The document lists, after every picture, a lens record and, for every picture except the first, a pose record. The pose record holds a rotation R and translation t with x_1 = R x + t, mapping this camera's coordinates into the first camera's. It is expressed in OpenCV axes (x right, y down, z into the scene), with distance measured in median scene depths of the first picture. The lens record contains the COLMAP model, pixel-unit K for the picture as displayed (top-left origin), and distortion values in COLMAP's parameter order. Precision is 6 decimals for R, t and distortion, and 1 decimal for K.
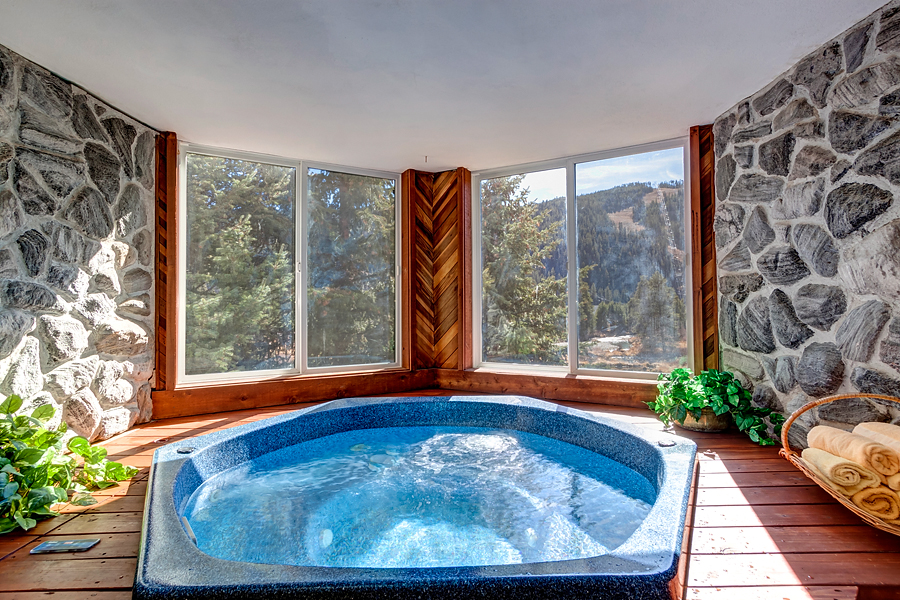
lens RADIAL K [[457.7, 0, 448.8], [0, 457.7, 297.6], [0, 0, 1]] dist [0.000750, -0.002106]
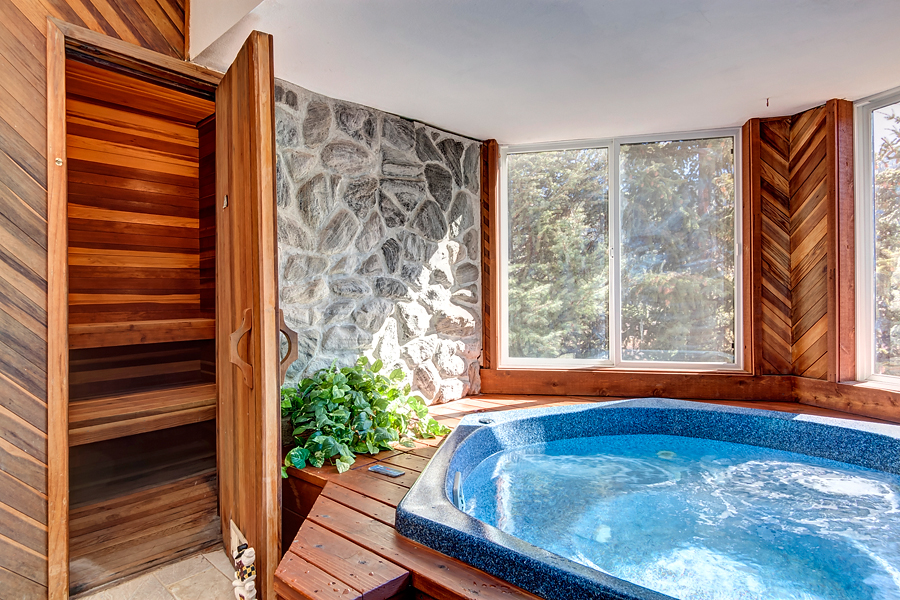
lens RADIAL K [[499.1, 0, 447.3], [0, 499.1, 298.1], [0, 0, 1]] dist [-0.002543, -0.001682]
pose [[0.741411, 0.001244, -0.671050, 0.134794], [0.016923, 0.999646, 0.020551, -0.000675], [0.670837, -0.026593, 0.741128, 0.013040]]
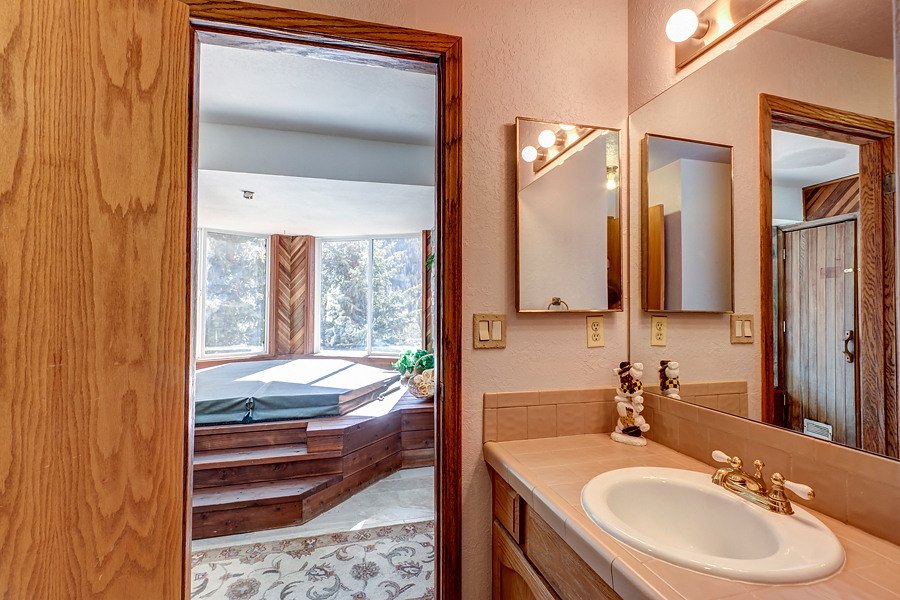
lens RADIAL K [[419.1, 0, 451.2], [0, 419.1, 298.5], [0, 0, 1]] dist [0.001325, 0.000059]
pose [[0.964716, 0.019423, 0.262575, 0.176752], [-0.019289, 0.999809, -0.003088, -0.072540], [-0.262585, -0.002086, 0.964907, -0.834776]]
